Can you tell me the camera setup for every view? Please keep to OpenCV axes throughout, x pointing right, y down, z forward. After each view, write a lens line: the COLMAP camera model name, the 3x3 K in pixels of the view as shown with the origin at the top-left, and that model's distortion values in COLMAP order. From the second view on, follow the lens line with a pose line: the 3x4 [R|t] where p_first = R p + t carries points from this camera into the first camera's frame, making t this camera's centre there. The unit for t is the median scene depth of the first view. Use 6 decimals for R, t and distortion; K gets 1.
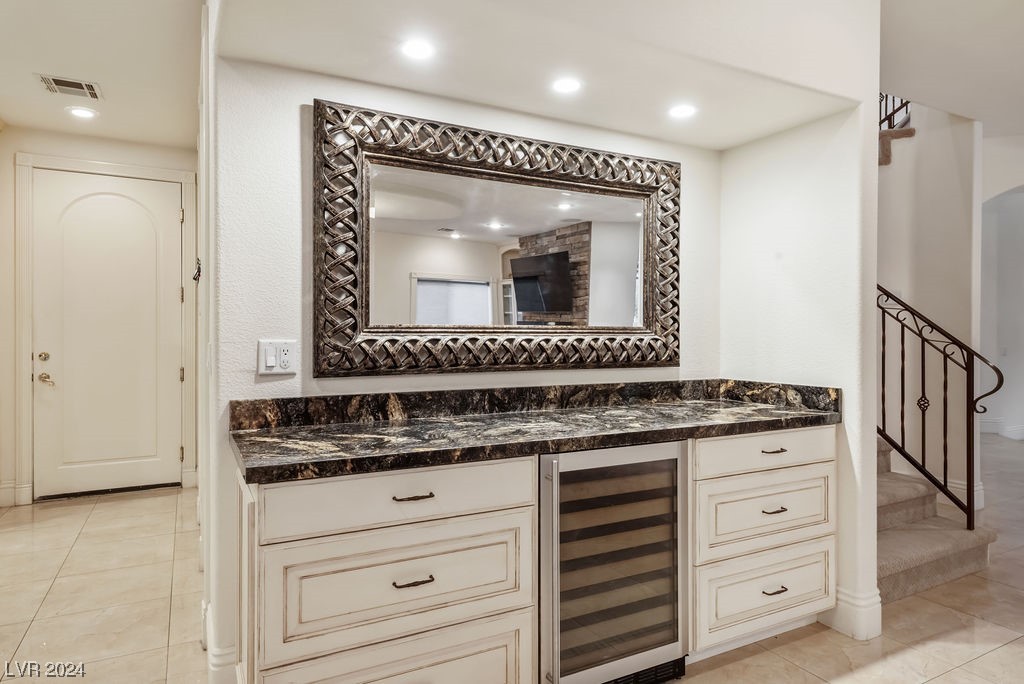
lens RADIAL K [[586.9, 0, 513.6], [0, 586.9, 339.9], [0, 0, 1]] dist [-0.001270, -0.003037]
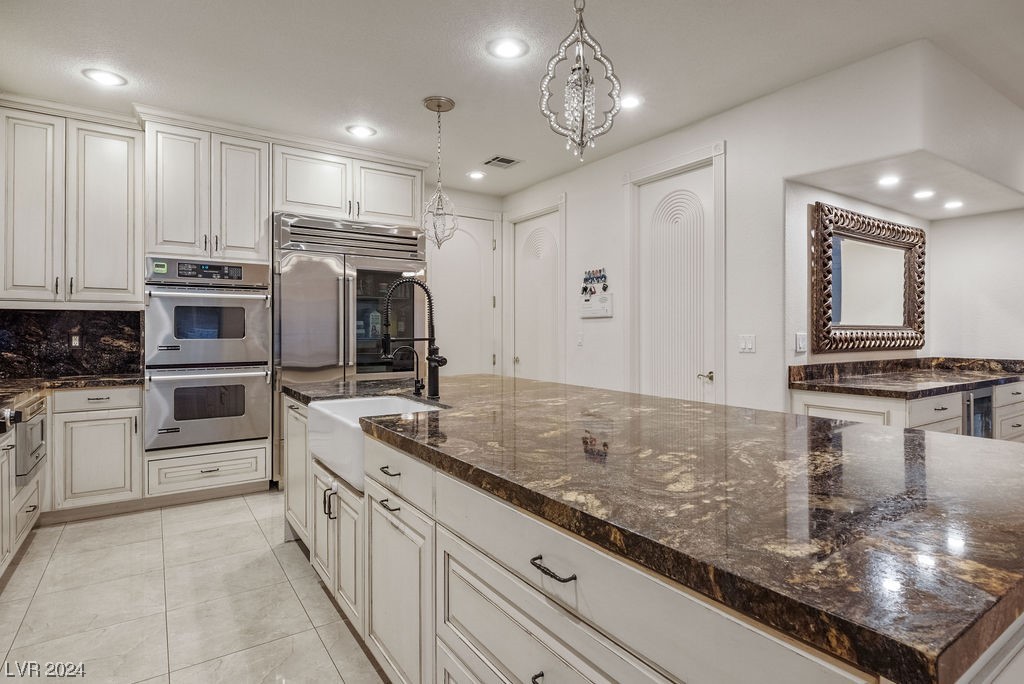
lens RADIAL K [[530.4, 0, 519.1], [0, 530.4, 332.3], [0, 0, 1]] dist [0.004291, -0.001964]
pose [[0.994386, -0.000960, 0.105810, -1.072199], [0.001686, 0.999976, -0.006774, 0.005073], [-0.105801, 0.006914, 0.994363, -0.408417]]
